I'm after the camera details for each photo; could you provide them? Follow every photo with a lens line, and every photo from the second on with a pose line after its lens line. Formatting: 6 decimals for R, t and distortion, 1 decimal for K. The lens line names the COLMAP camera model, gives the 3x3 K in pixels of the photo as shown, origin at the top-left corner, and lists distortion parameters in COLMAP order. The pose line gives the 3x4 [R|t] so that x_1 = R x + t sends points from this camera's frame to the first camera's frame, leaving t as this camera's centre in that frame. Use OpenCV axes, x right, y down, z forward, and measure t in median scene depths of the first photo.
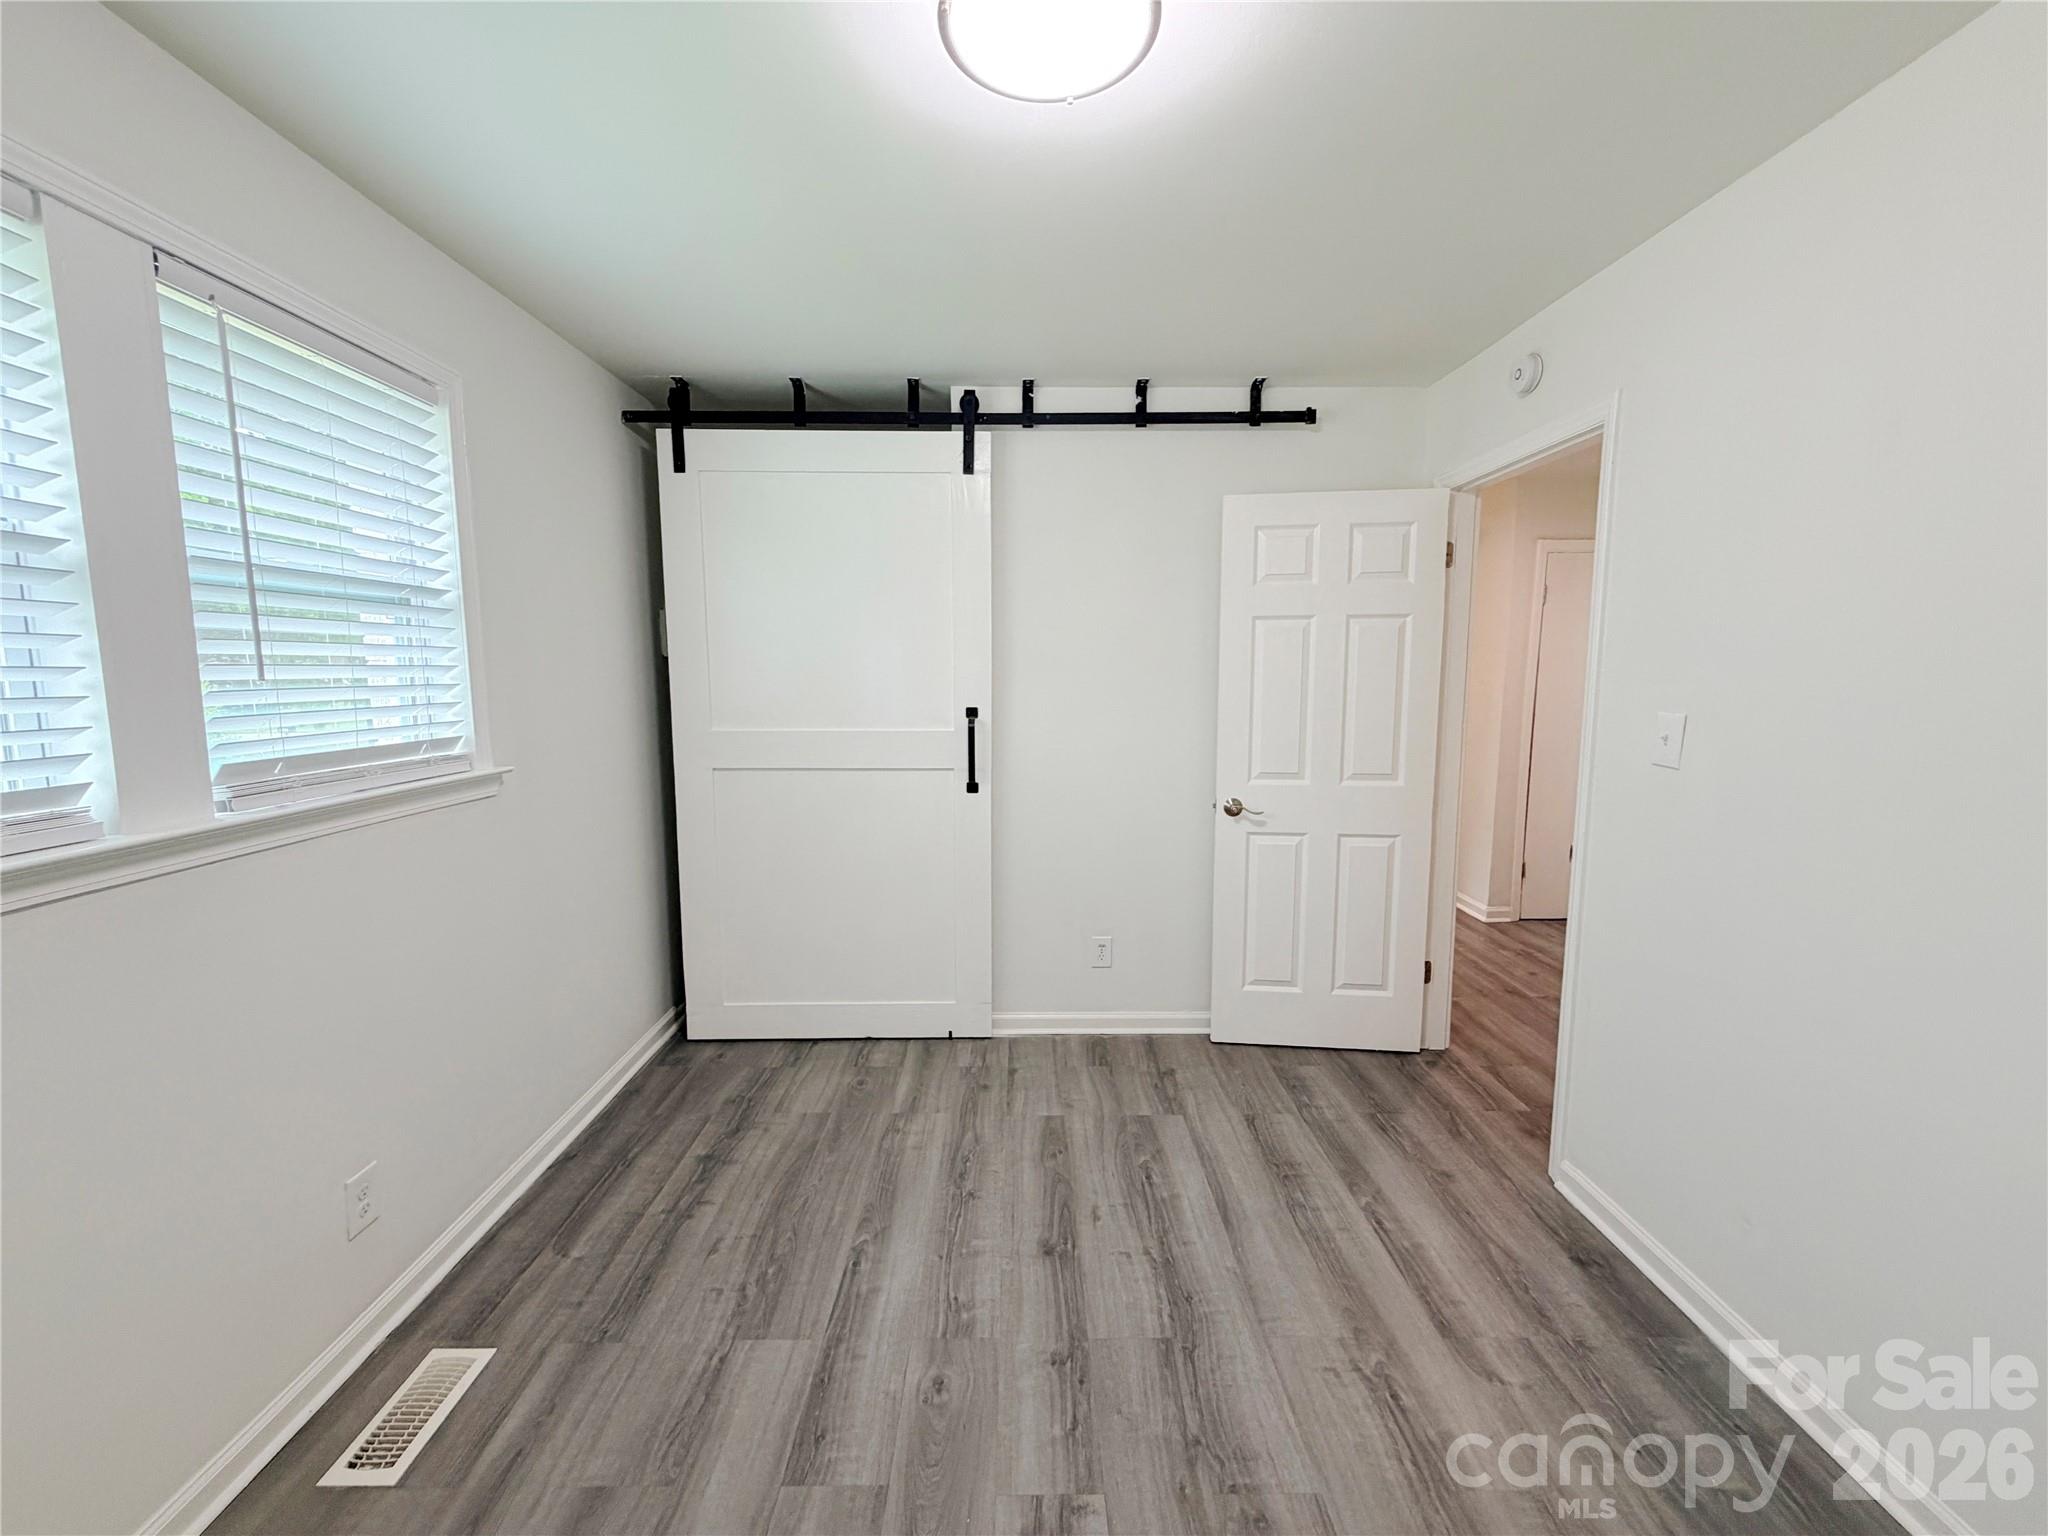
lens RADIAL K [[816.3, 0, 1022.7], [0, 816.3, 768.6], [0, 0, 1]] dist [0.000727, 0.000037]
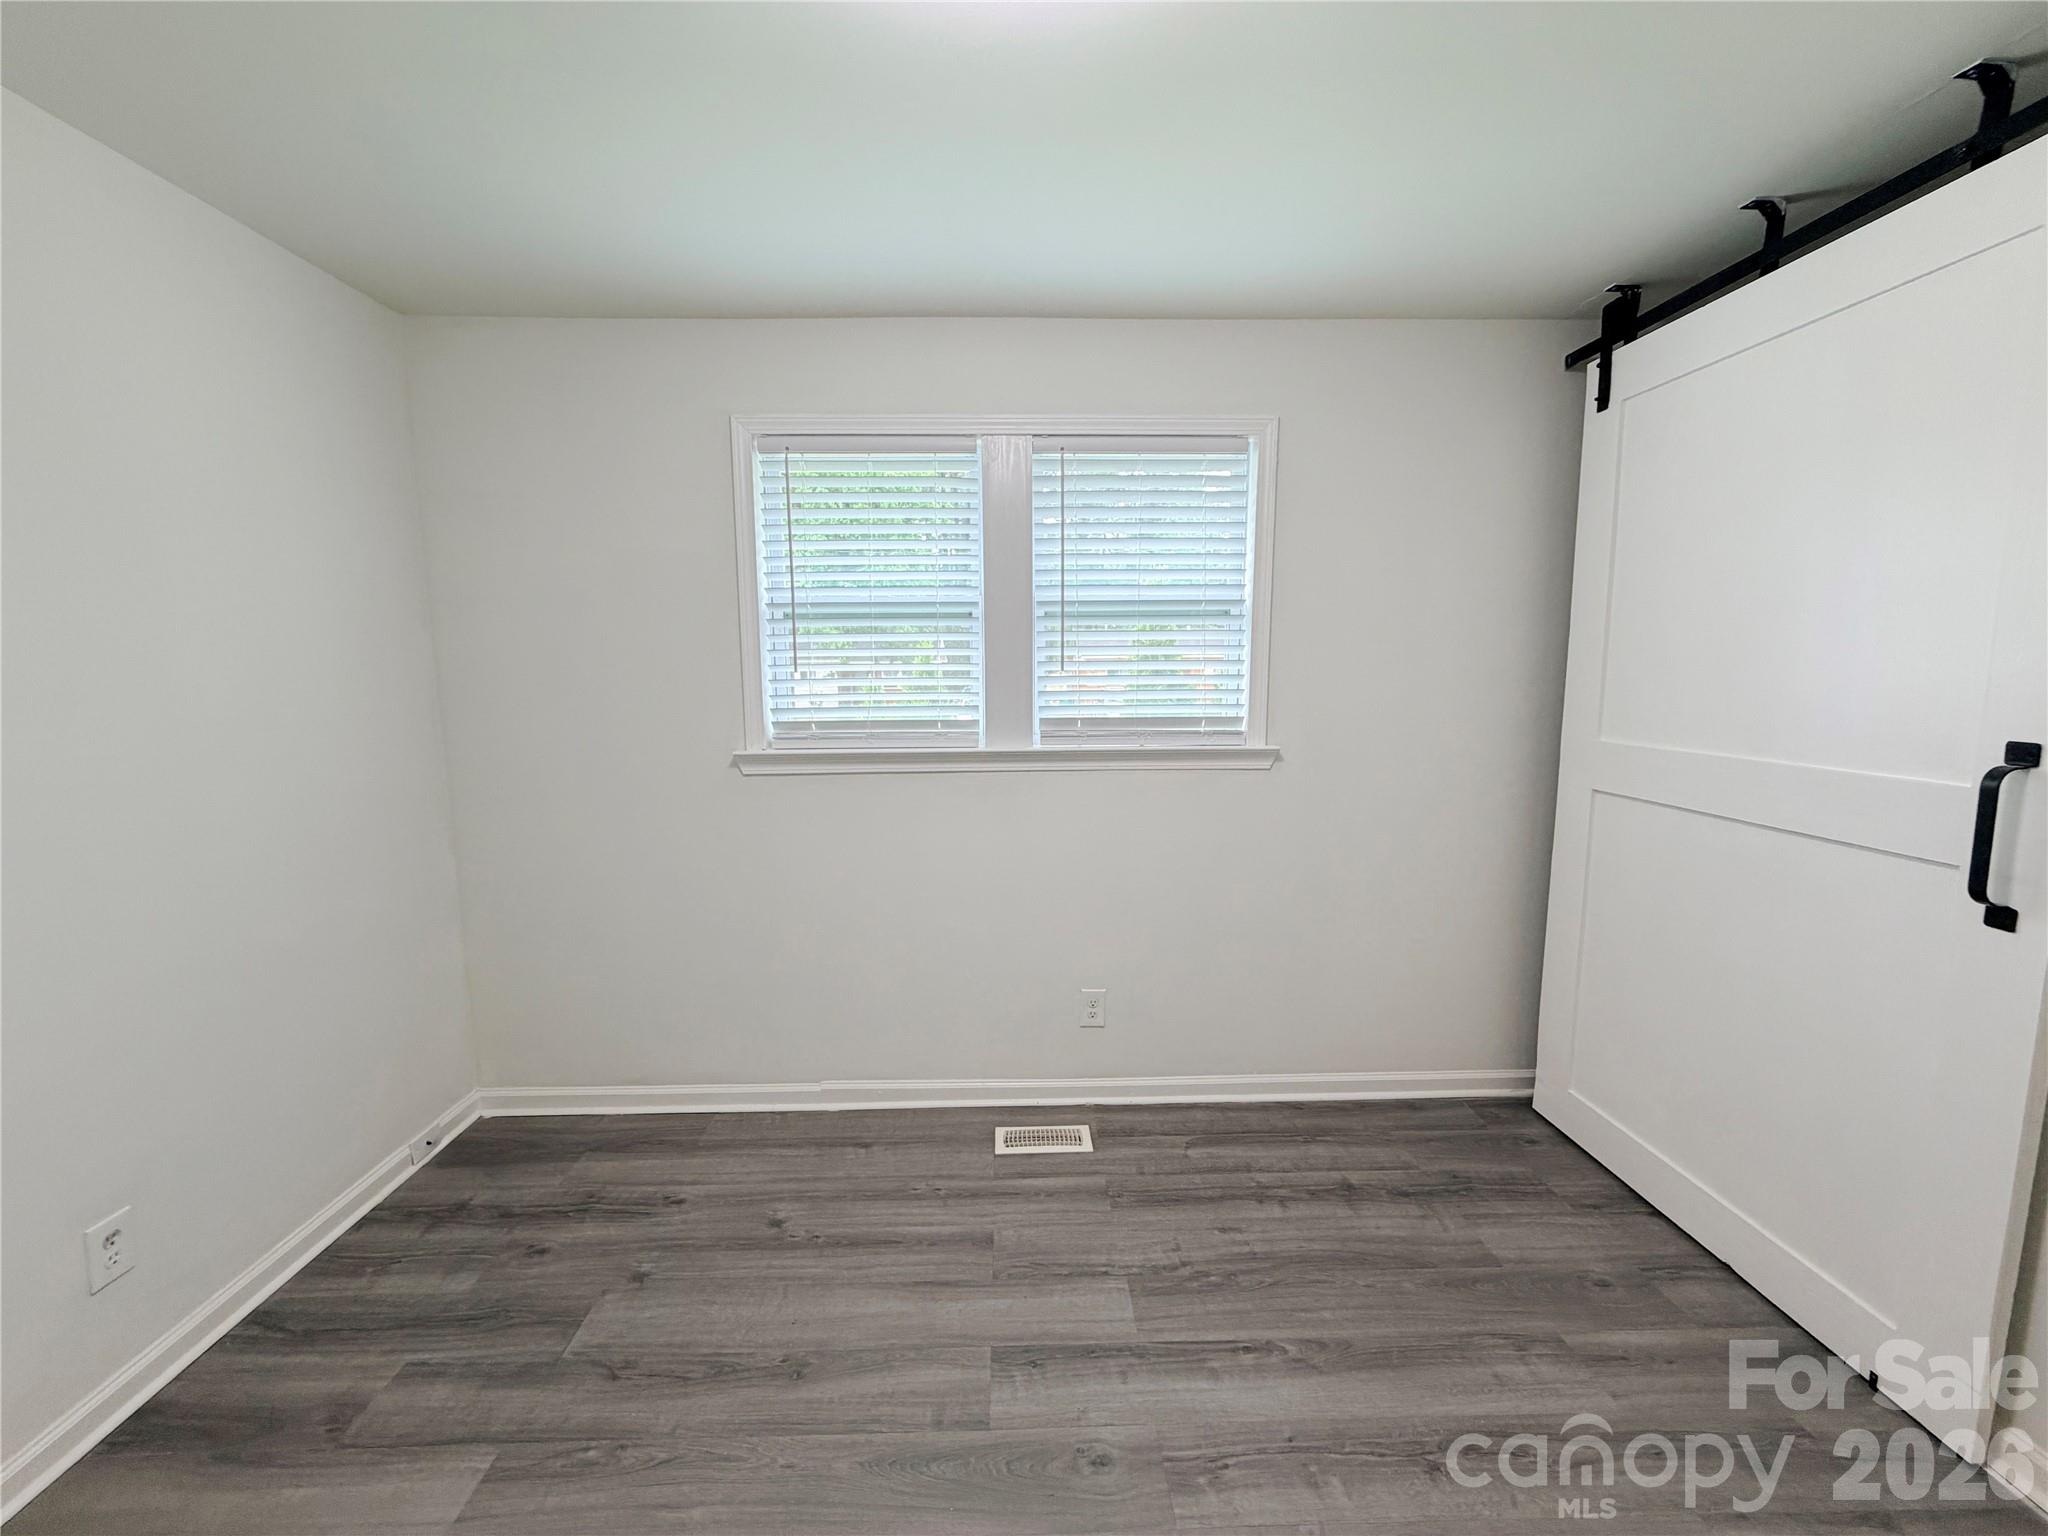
lens RADIAL K [[816.3, 0, 1022.7], [0, 816.3, 768.6], [0, 0, 1]] dist [0.000727, 0.000037]
pose [[0.017955, 0.126692, -0.991780, 0.700773], [-0.115289, 0.985585, 0.123813, -0.098623], [0.993170, 0.112118, 0.032302, 0.814273]]
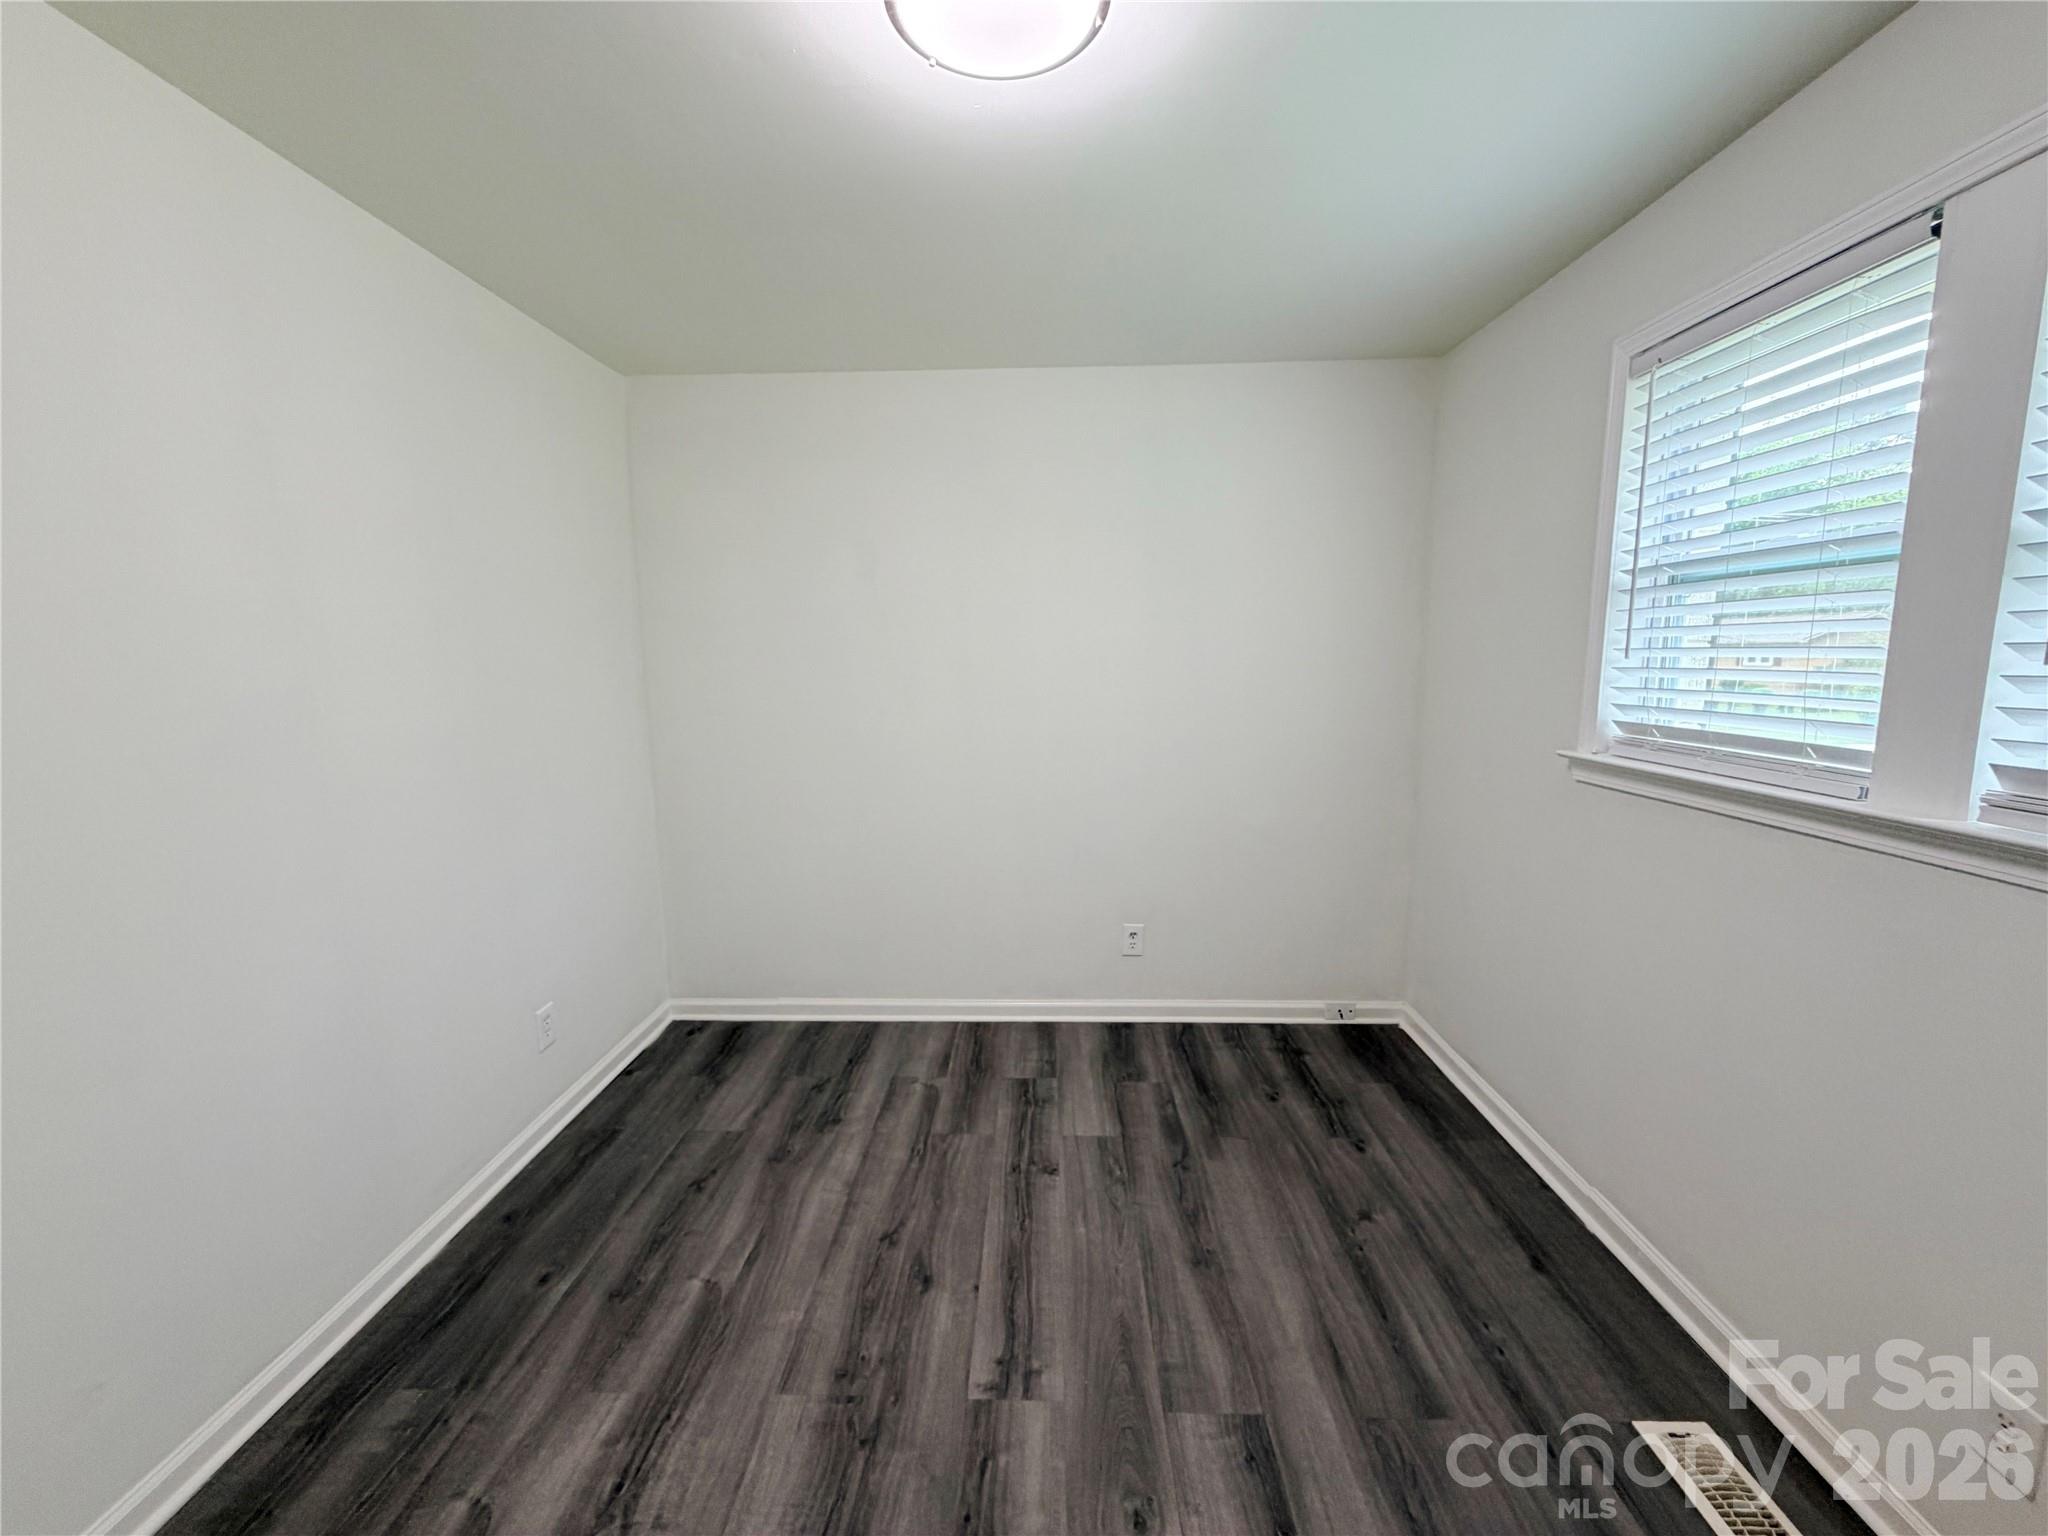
lens RADIAL K [[816.3, 0, 1022.7], [0, 816.3, 768.6], [0, 0, 1]] dist [0.000727, 0.000037]
pose [[-0.999176, 0.006473, 0.040075, -0.023214], [0.016690, 0.965411, 0.260197, -0.206441], [-0.037005, 0.260651, -0.964724, 1.633209]]
